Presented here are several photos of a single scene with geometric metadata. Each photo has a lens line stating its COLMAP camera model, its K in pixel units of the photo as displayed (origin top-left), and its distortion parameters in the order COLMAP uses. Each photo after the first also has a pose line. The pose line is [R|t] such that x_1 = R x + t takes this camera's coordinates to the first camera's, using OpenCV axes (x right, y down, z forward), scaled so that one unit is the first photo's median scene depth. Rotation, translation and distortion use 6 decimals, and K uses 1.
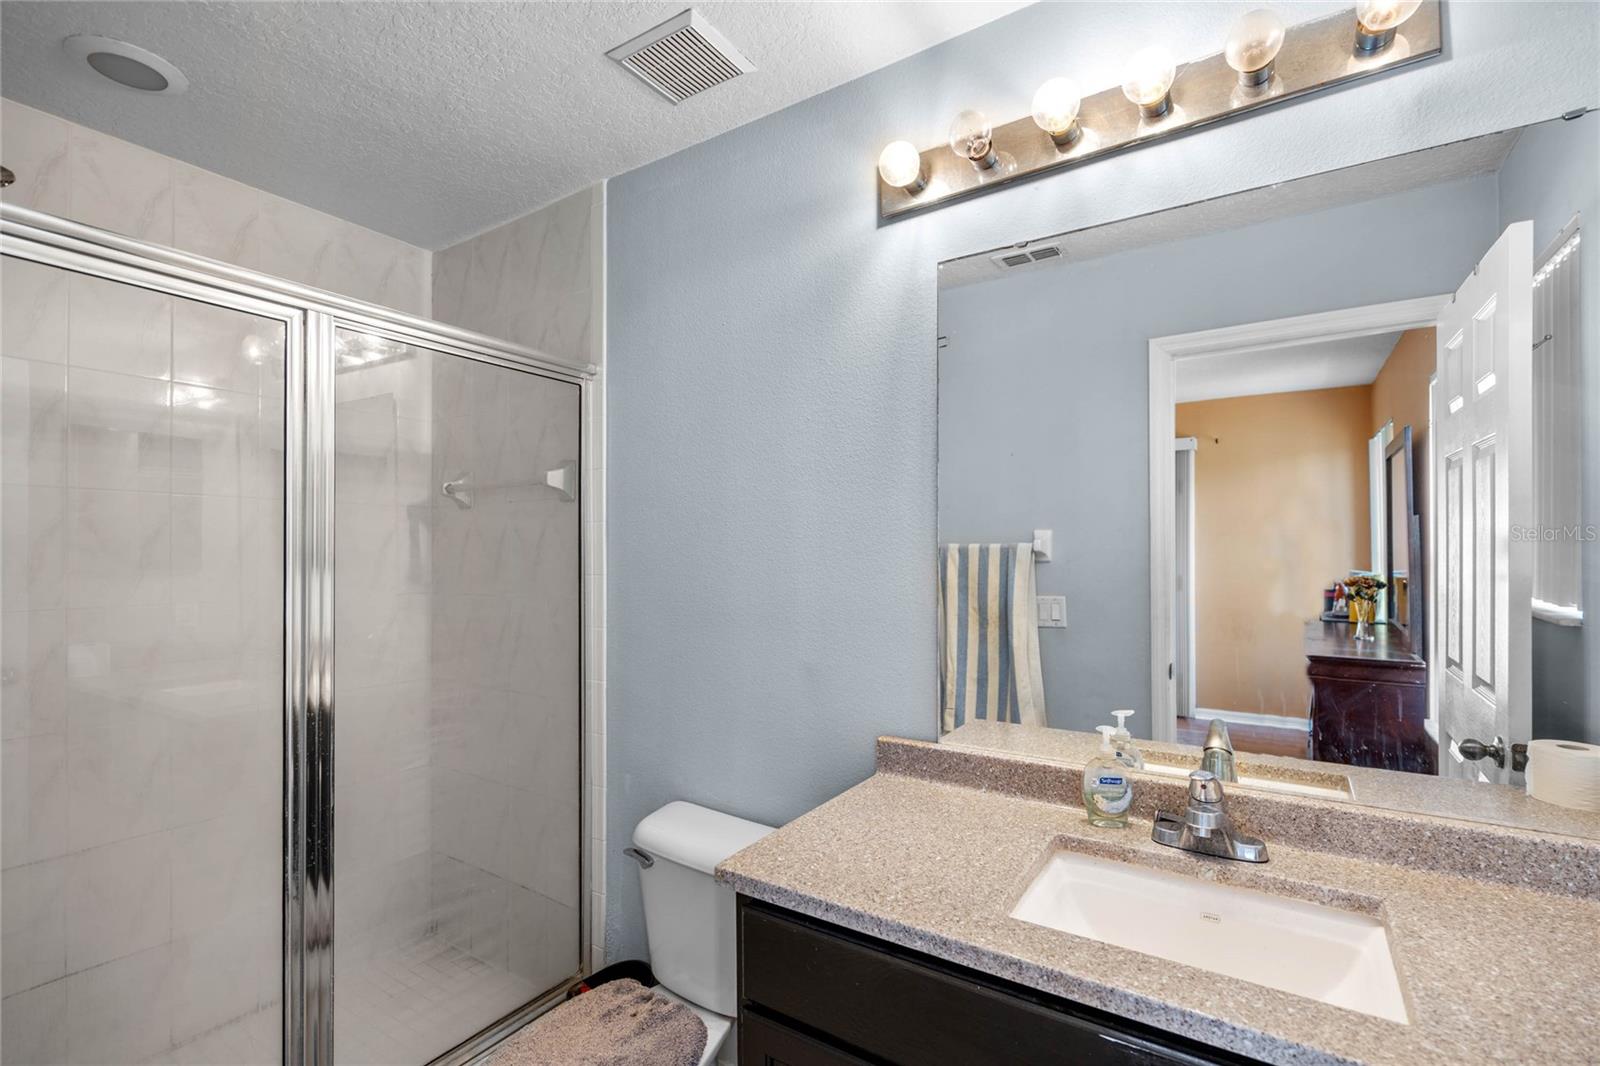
lens RADIAL K [[736.9, 0, 792.5], [0, 736.9, 549.8], [0, 0, 1]] dist [0.005638, 0.000498]
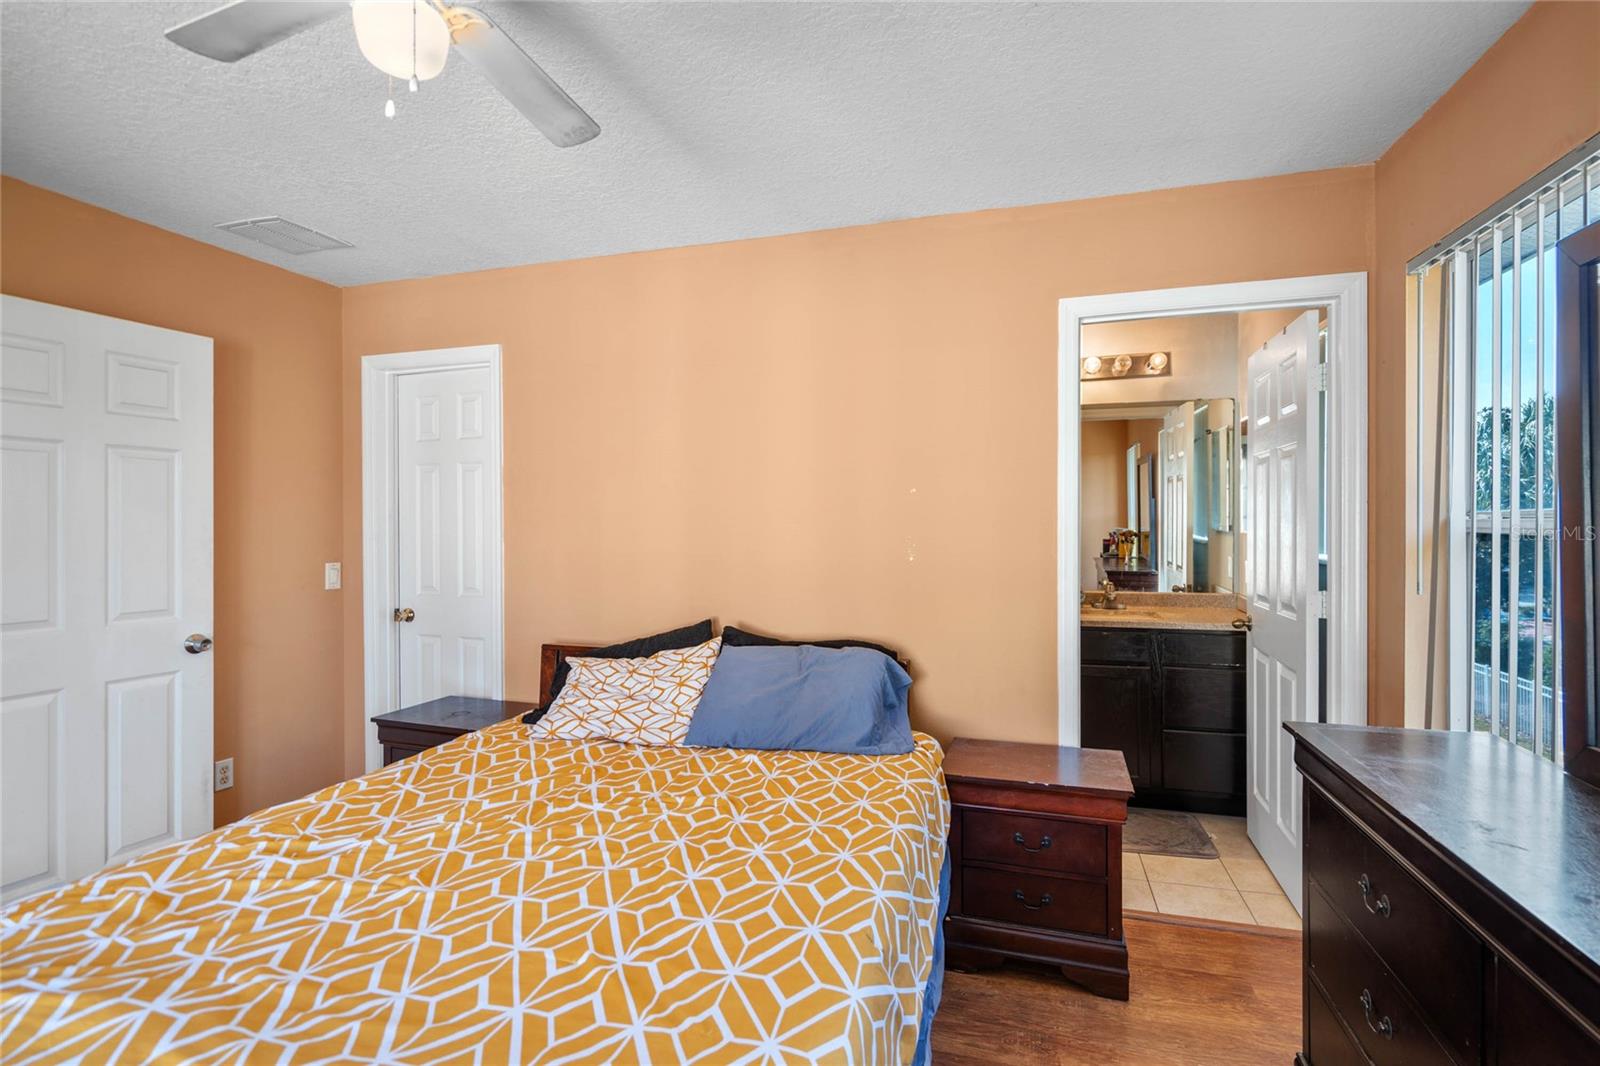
lens RADIAL K [[736.9, 0, 805.4], [0, 736.9, 522.8], [0, 0, 1]] dist [0.005638, 0.000498]
pose [[0.961814, -0.003693, 0.273680, -0.487522], [0.000798, 0.999943, 0.010688, -0.003085], [-0.273704, -0.010061, 0.961761, -0.530632]]
